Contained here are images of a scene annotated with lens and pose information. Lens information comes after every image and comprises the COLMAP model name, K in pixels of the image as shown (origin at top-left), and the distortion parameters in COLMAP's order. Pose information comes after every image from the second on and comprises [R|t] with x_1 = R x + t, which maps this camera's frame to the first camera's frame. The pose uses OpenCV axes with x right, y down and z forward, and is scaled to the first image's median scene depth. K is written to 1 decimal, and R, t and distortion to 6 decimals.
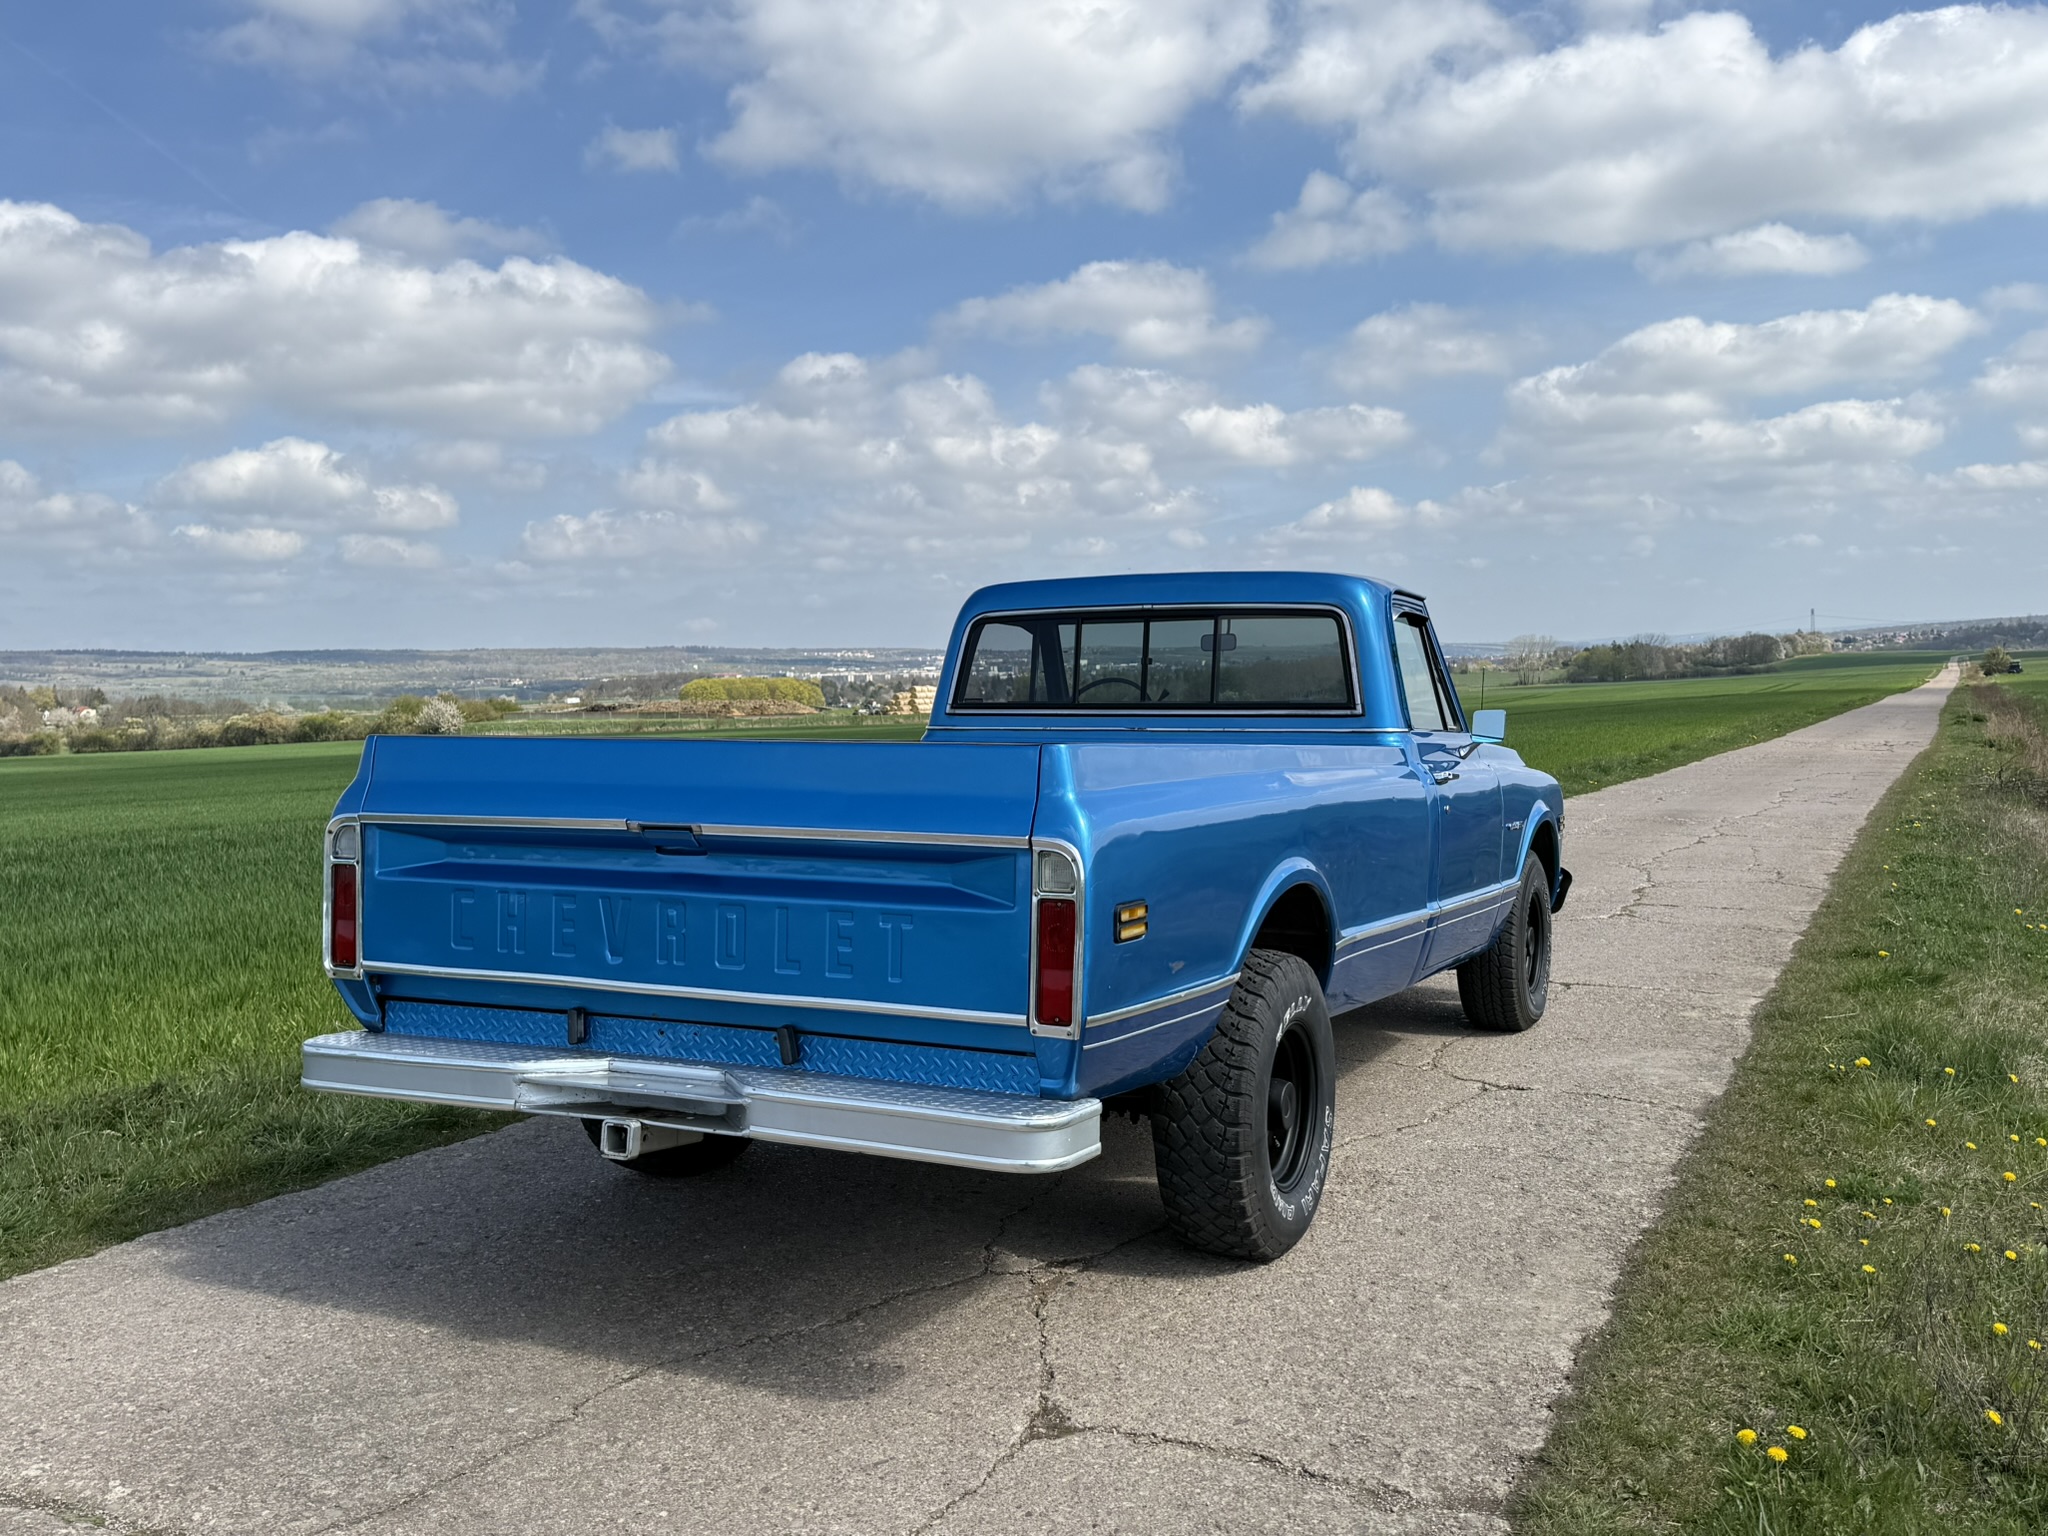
lens RADIAL K [[1789.5, 0, 1021.6], [0, 1789.5, 785.5], [0, 0, 1]] dist [0.118259, -0.199923]
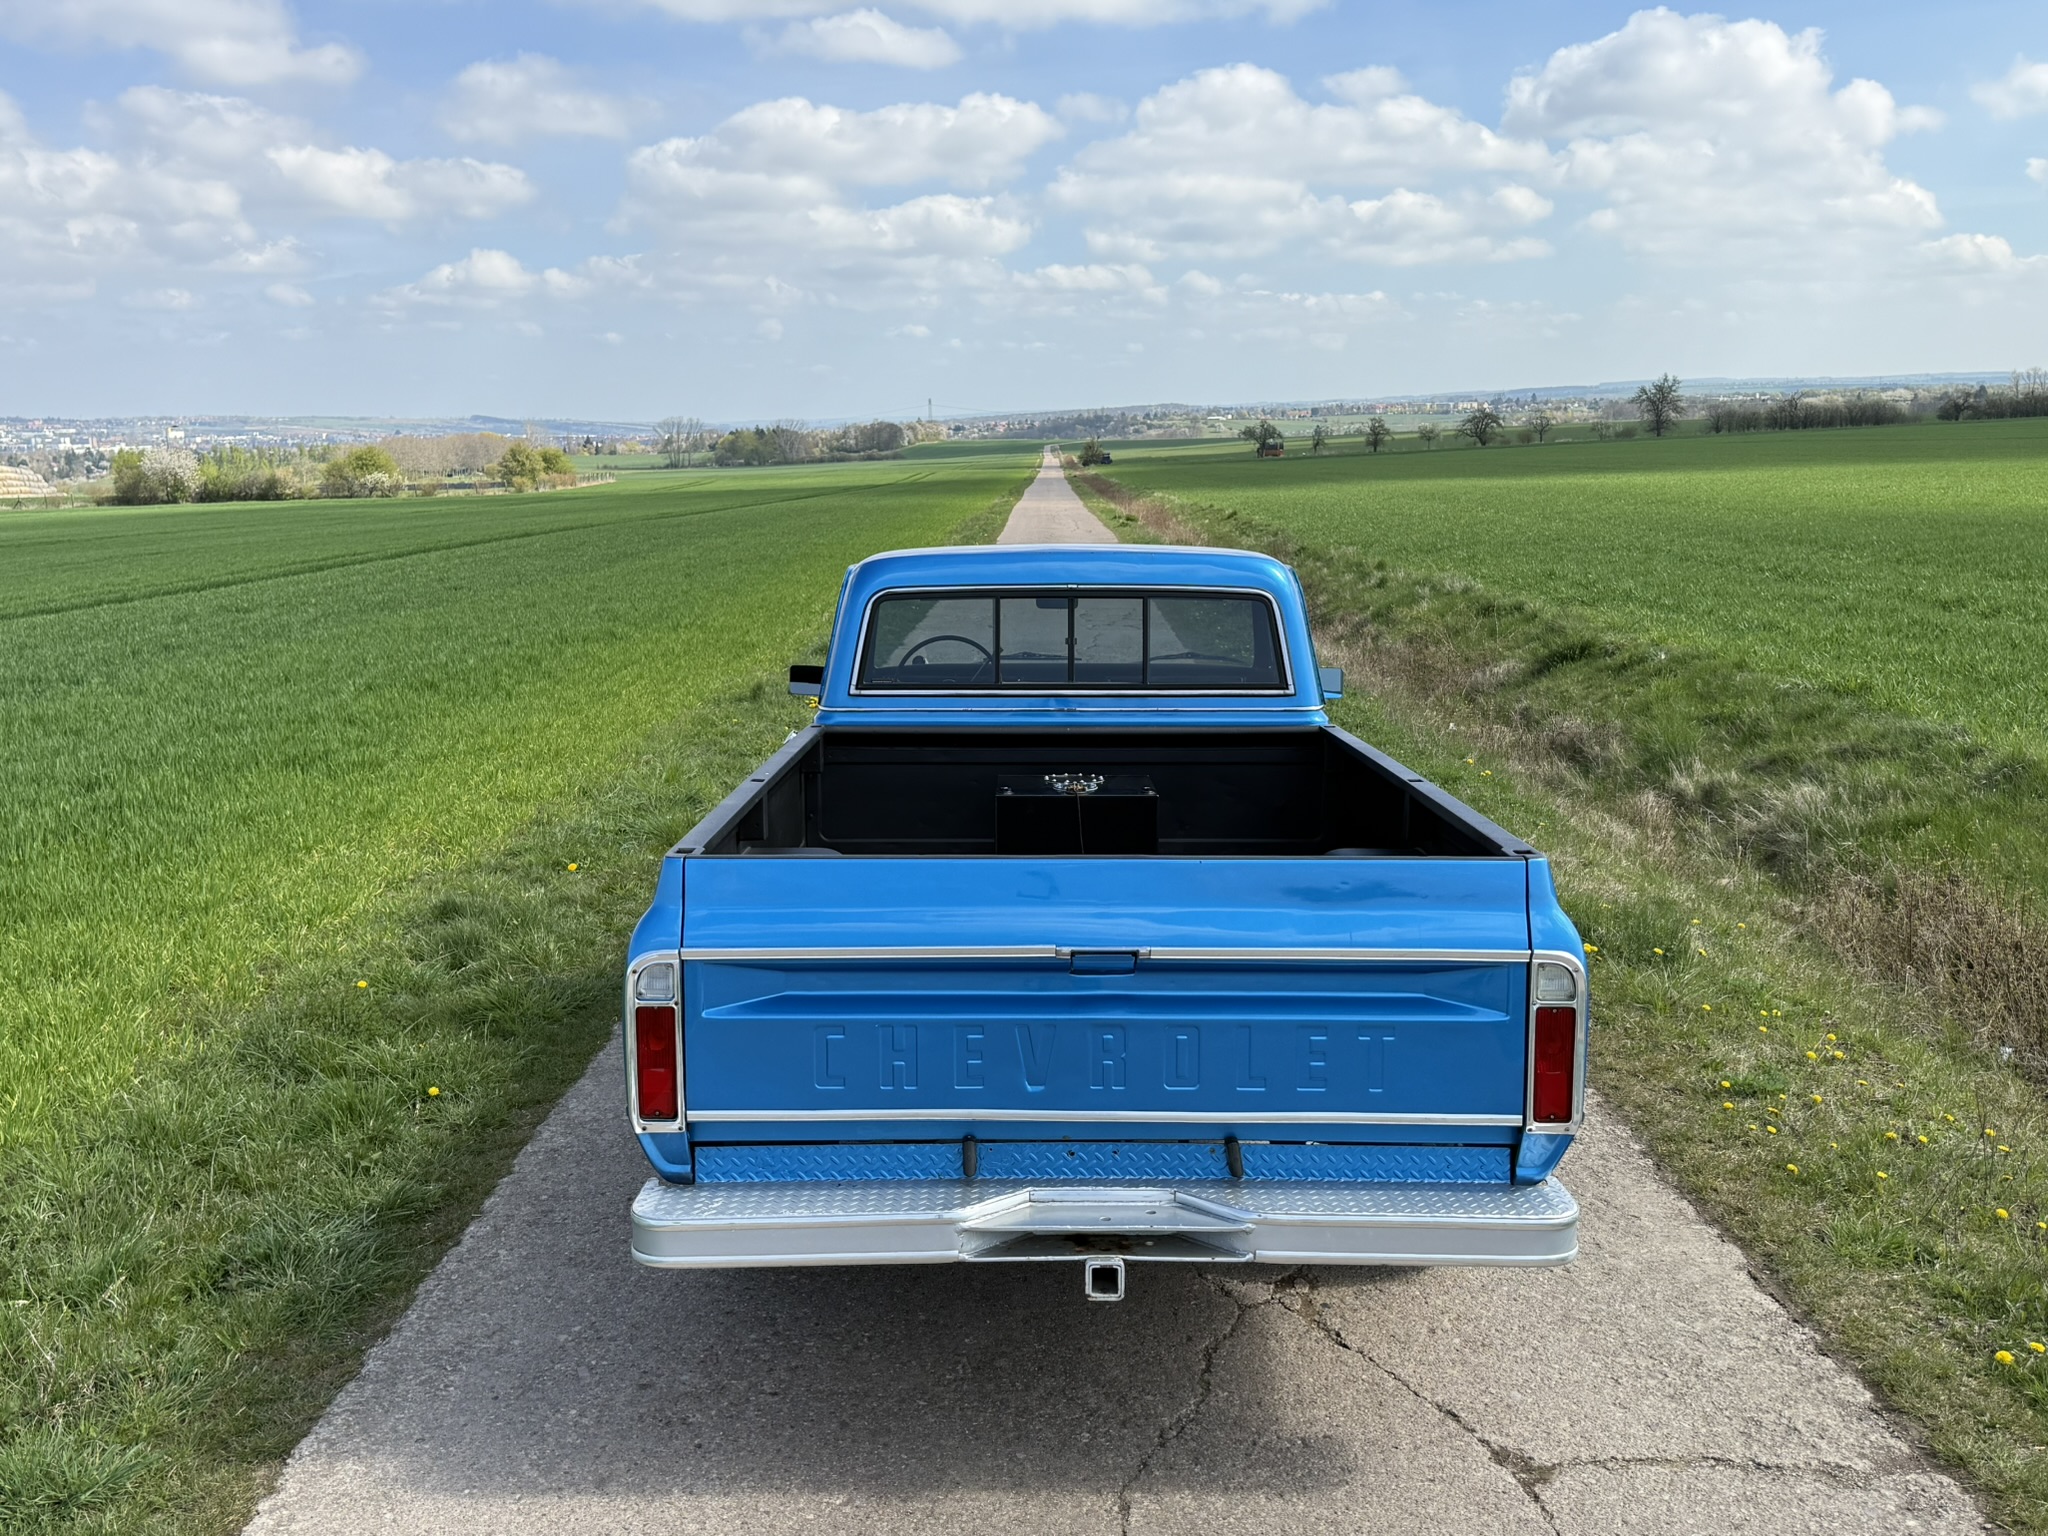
lens RADIAL K [[1789.5, 0, 1007.2], [0, 1789.5, 793.9], [0, 0, 1]] dist [0.118259, -0.199923]
pose [[0.898379, -0.074897, 0.432789, -0.562028], [0.020622, 0.991460, 0.128773, -0.159493], [-0.438738, -0.106762, 0.892251, 0.153011]]
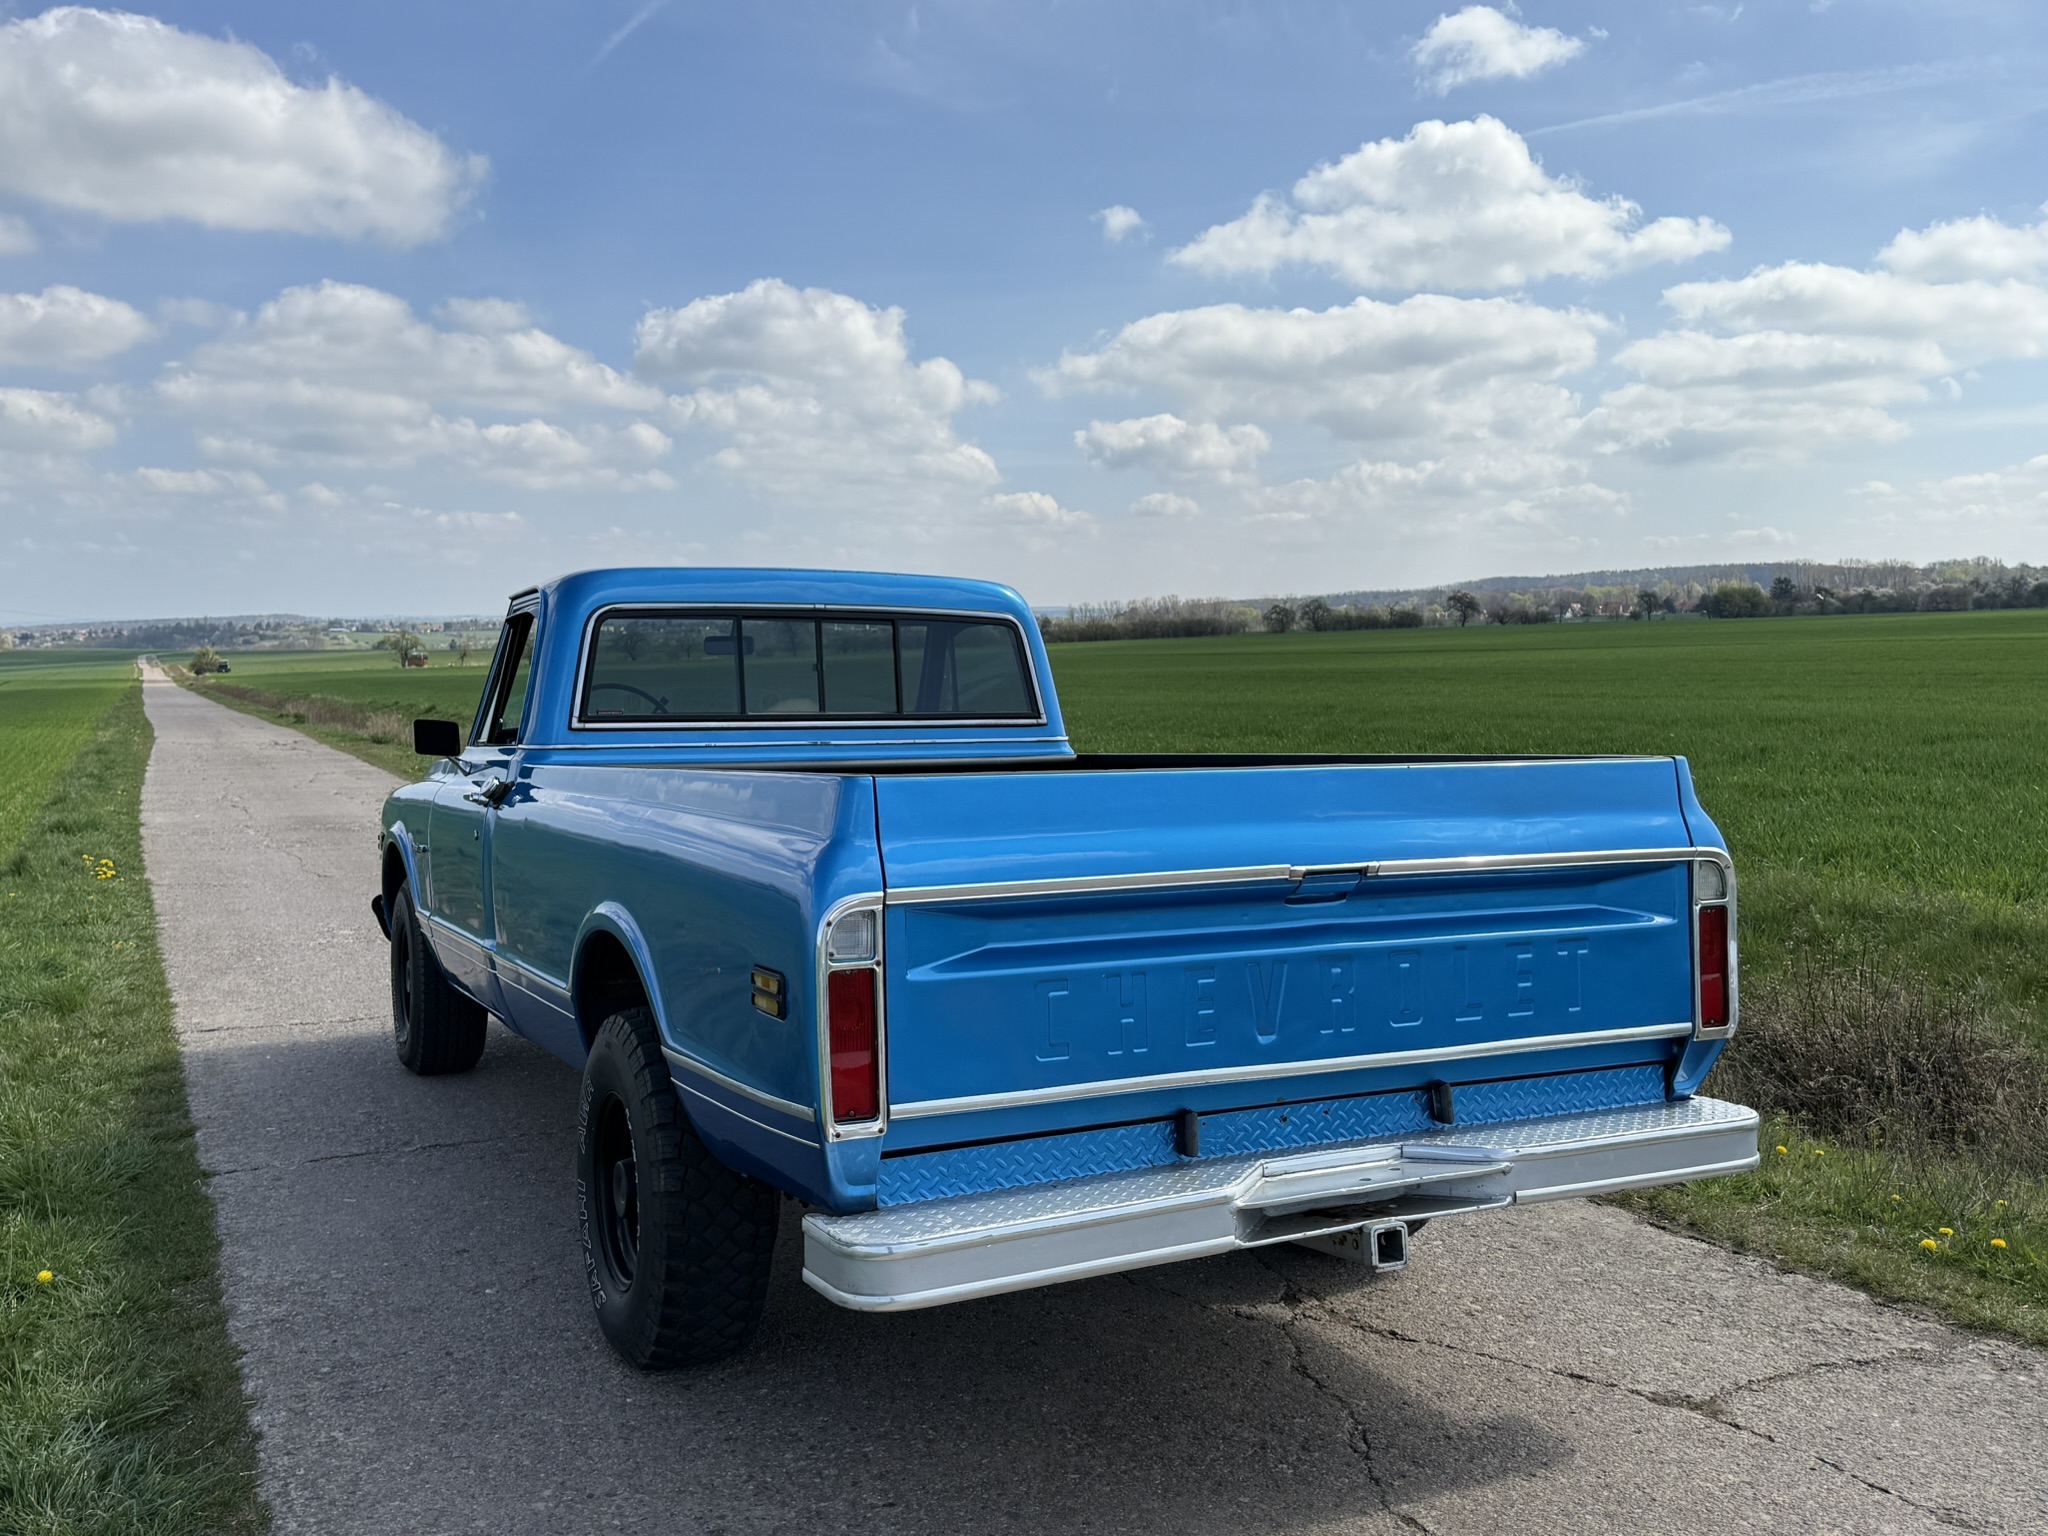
lens RADIAL K [[1789.5, 0, 1013.7], [0, 1789.5, 758.7], [0, 0, 1]] dist [0.118259, -0.199923]
pose [[0.606132, -0.027912, 0.794874, -0.826976], [0.038610, 0.999238, 0.005646, -0.034544], [-0.794427, 0.027268, 0.606748, 0.520960]]
